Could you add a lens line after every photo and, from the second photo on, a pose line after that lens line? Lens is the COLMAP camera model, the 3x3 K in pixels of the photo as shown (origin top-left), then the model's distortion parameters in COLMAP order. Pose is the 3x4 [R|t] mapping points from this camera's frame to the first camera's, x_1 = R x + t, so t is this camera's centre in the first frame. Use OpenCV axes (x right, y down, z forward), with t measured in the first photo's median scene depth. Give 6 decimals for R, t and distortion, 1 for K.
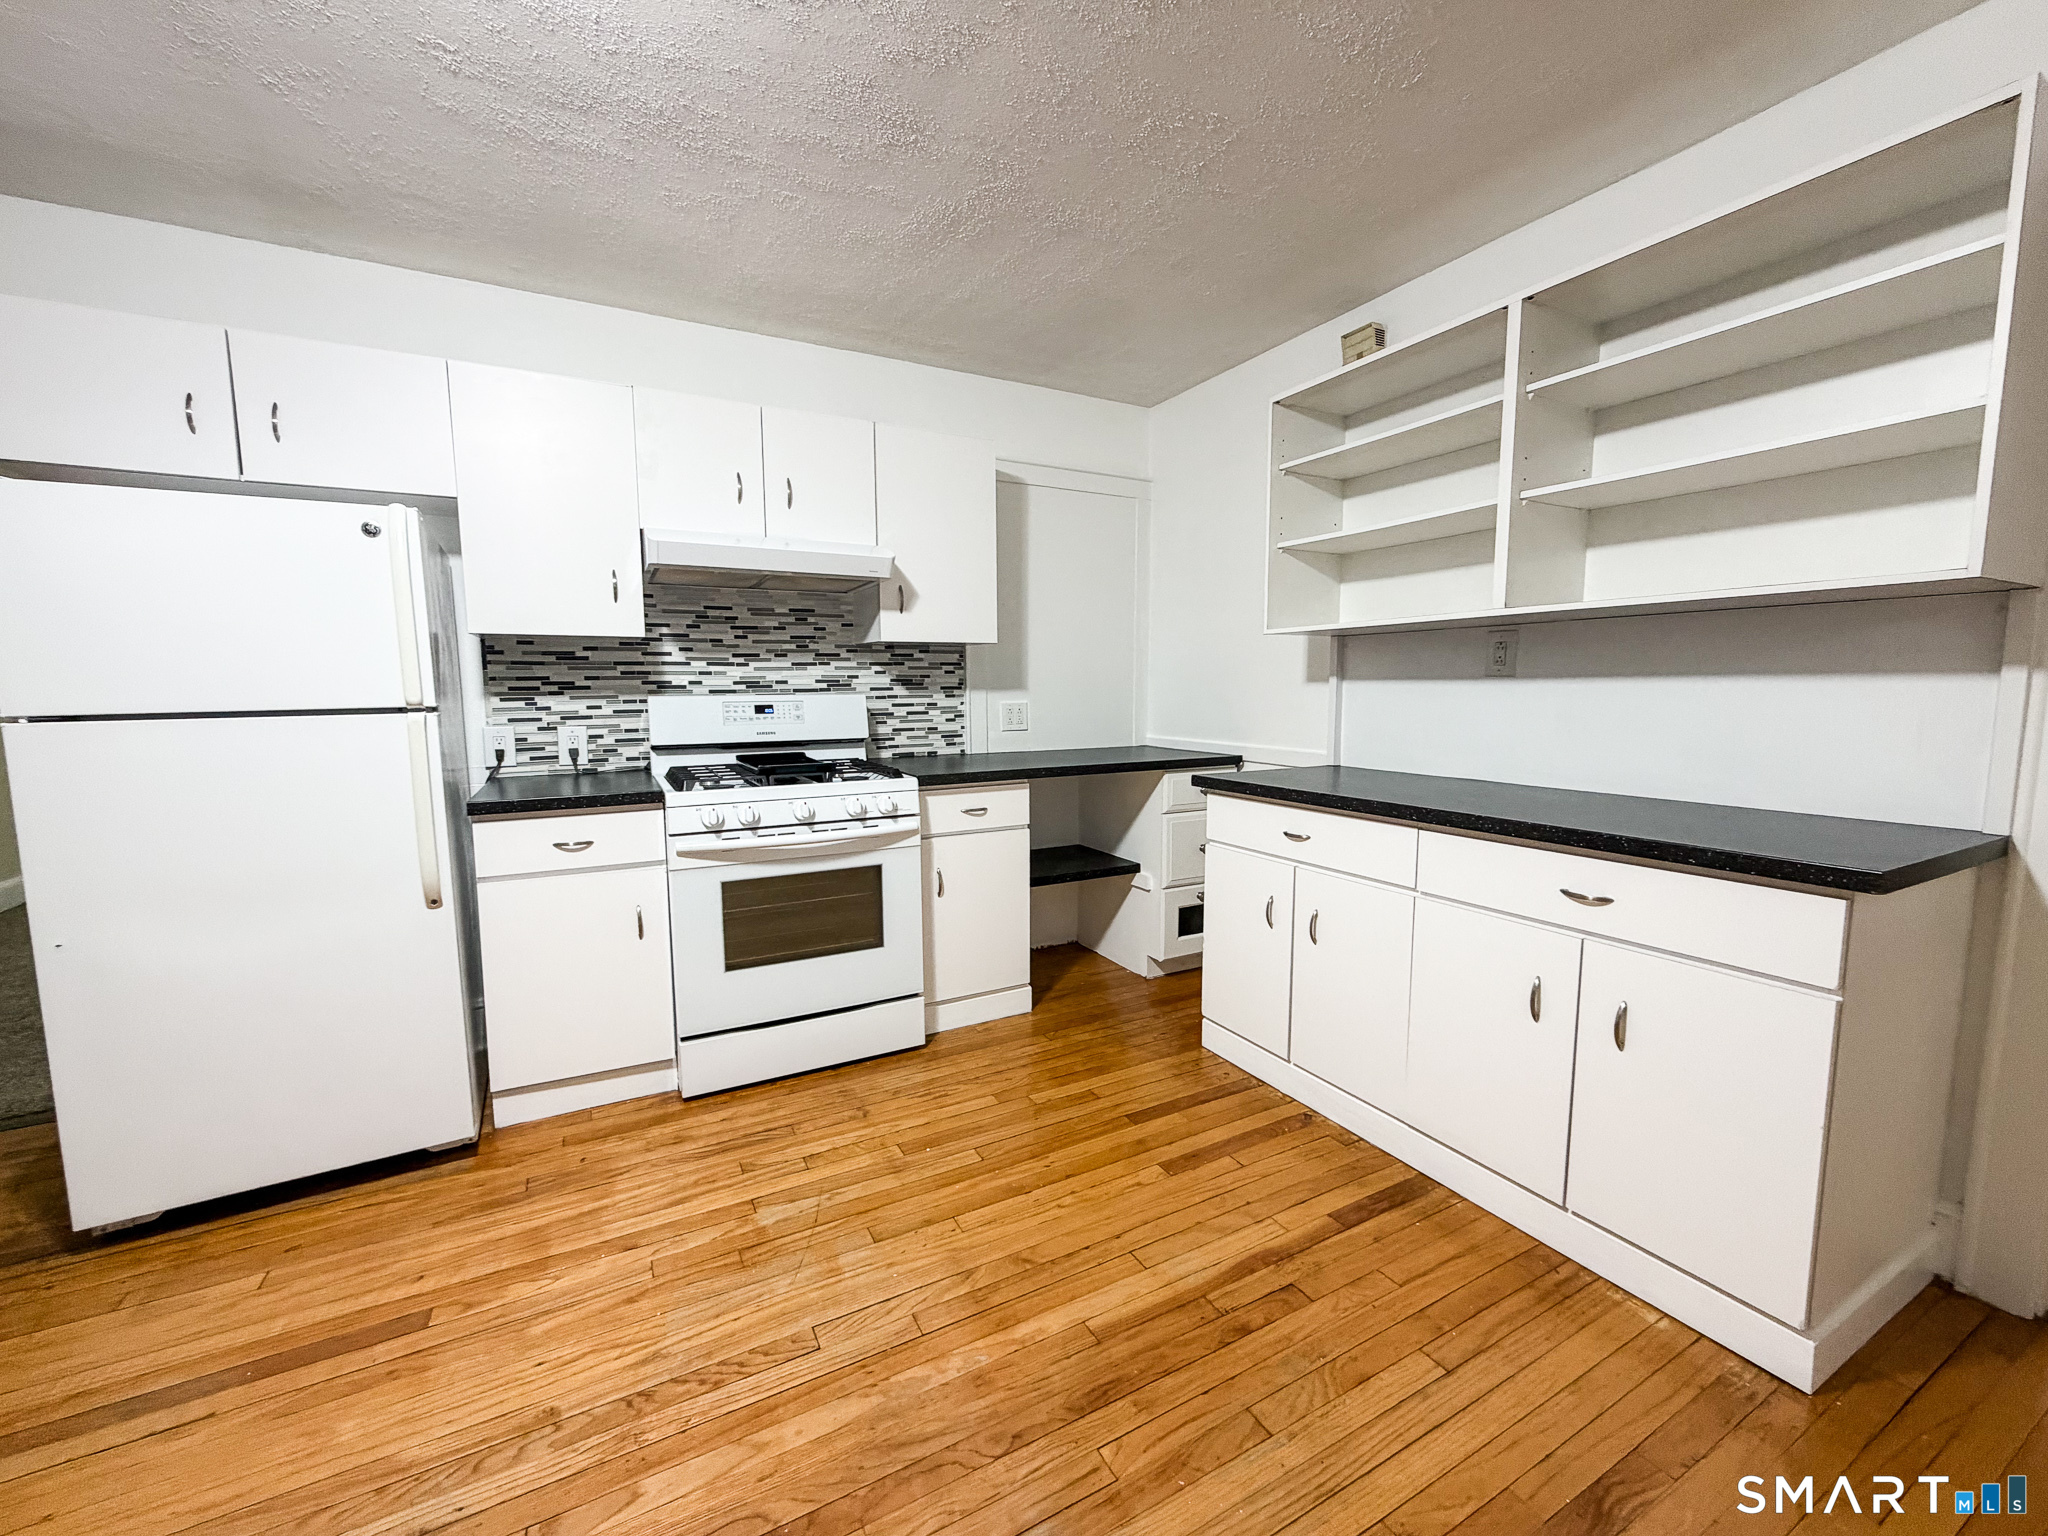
lens RADIAL K [[813.9, 0, 1021.0], [0, 813.9, 772.5], [0, 0, 1]] dist [-0.000480, -0.000102]
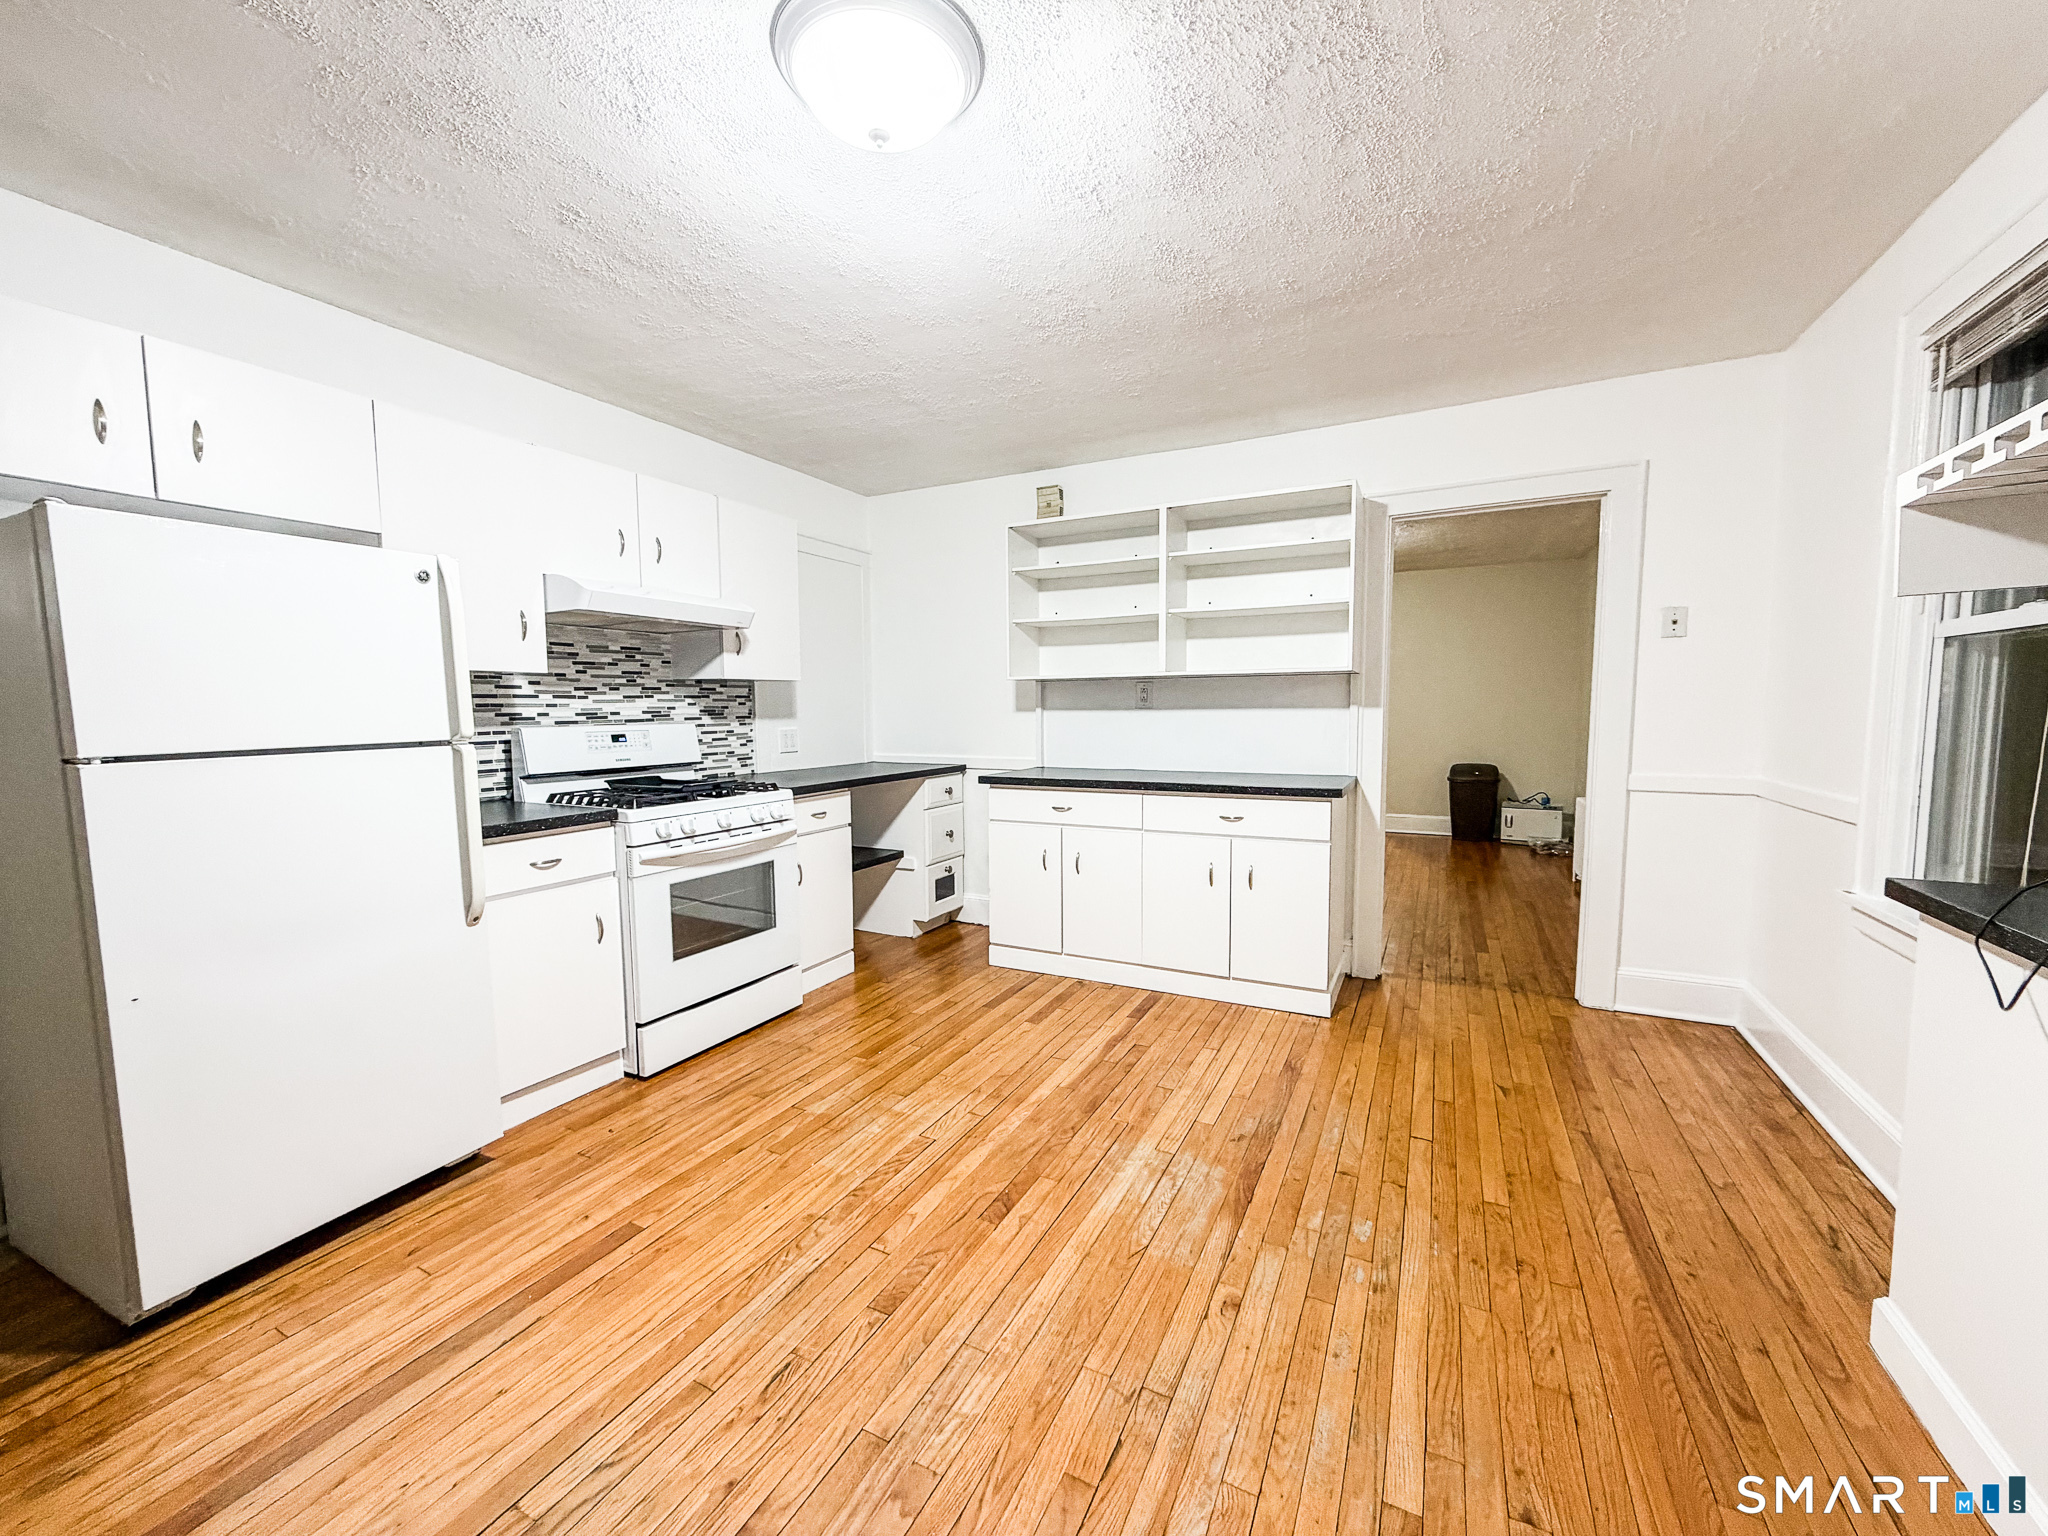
lens RADIAL K [[813.9, 0, 1021.0], [0, 813.9, 772.5], [0, 0, 1]] dist [-0.000480, -0.000102]
pose [[0.820402, -0.046162, 0.569920, -0.510184], [0.063315, 0.997940, -0.010313, 0.014711], [-0.568270, 0.044545, 0.821635, -0.216354]]
